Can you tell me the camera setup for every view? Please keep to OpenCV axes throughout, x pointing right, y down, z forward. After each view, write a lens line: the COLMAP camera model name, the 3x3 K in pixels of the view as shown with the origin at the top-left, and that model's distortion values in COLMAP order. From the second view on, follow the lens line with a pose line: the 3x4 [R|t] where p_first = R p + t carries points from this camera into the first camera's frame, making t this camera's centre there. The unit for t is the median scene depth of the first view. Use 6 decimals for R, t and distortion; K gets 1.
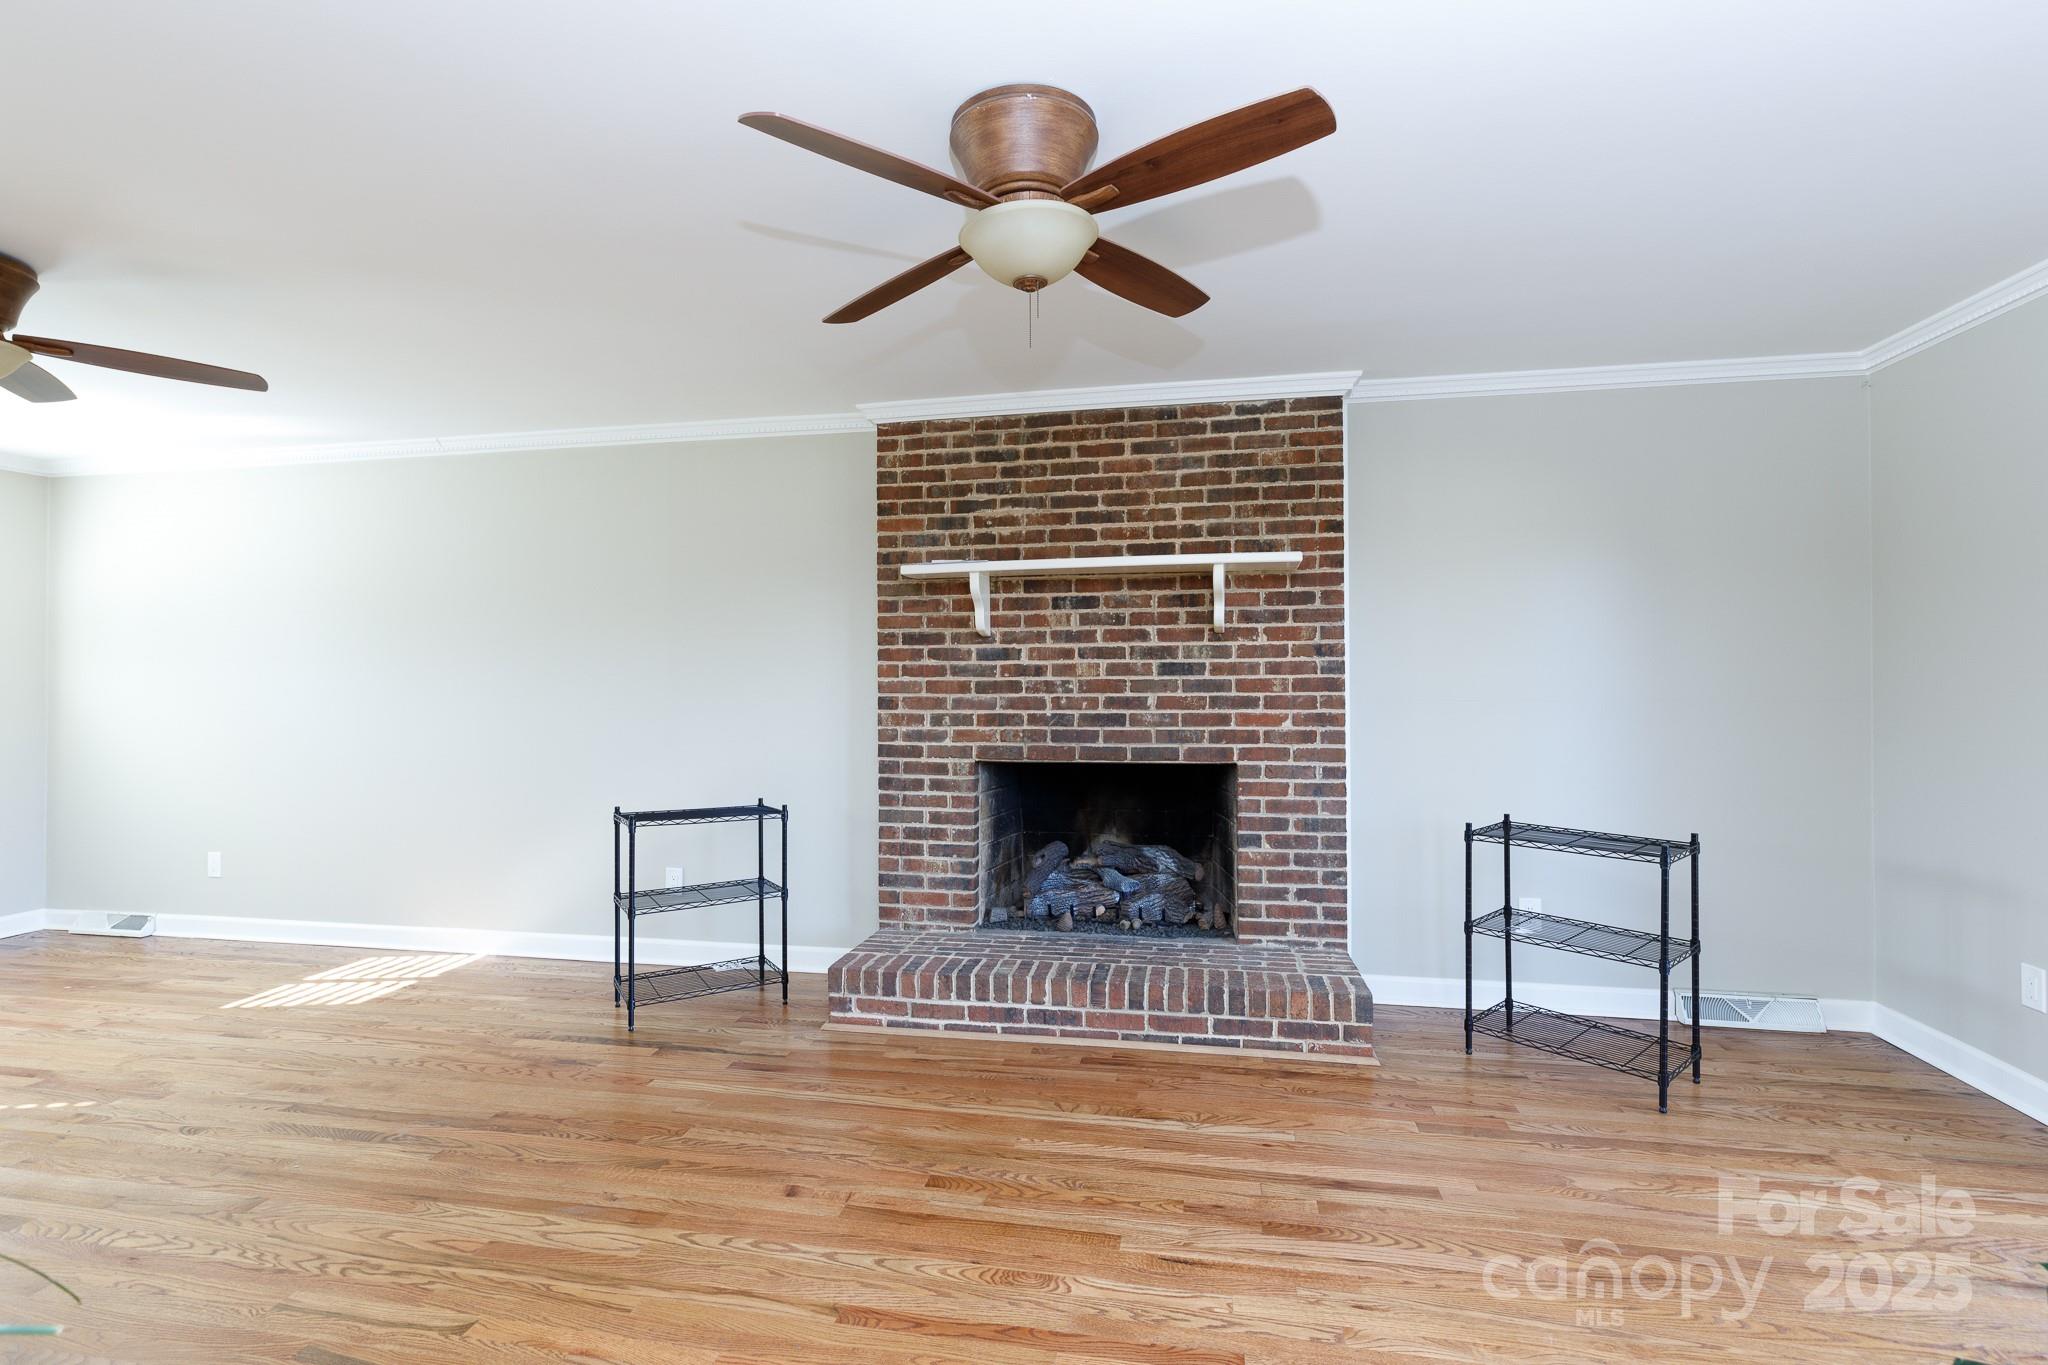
lens RADIAL K [[943.4, 0, 1012.4], [0, 943.4, 683.8], [0, 0, 1]] dist [-0.008715, 0.001149]
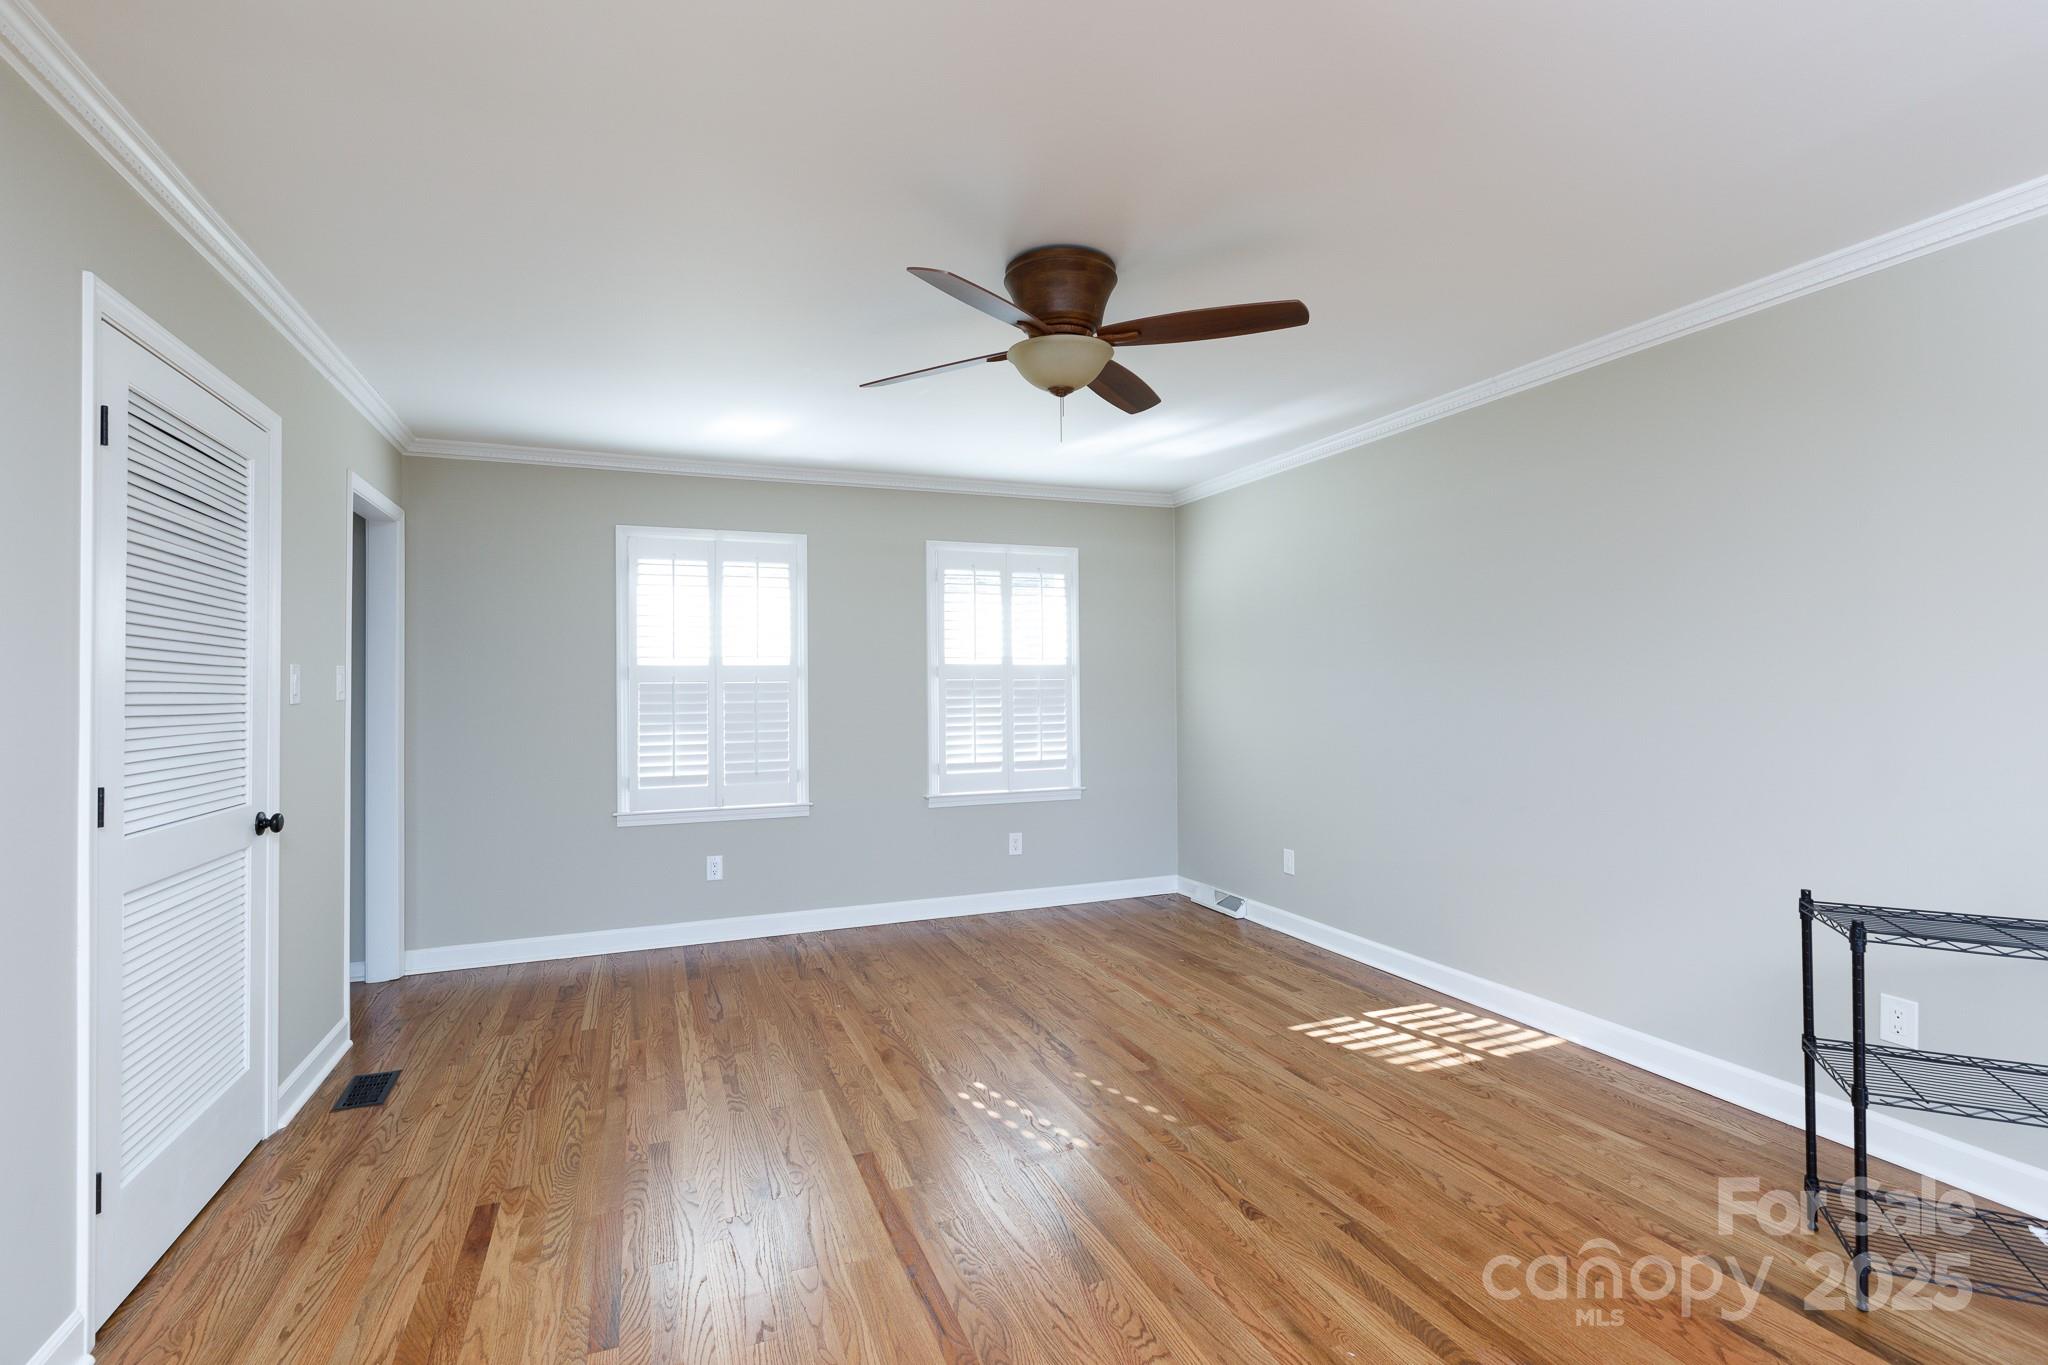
lens RADIAL K [[943.4, 0, 1020.8], [0, 943.4, 680.8], [0, 0, 1]] dist [-0.008715, 0.001149]
pose [[0.543797, -0.007991, -0.839178, -0.220974], [0.005508, 0.999967, -0.005953, -0.002648], [0.839198, -0.001385, 0.543824, 0.297354]]
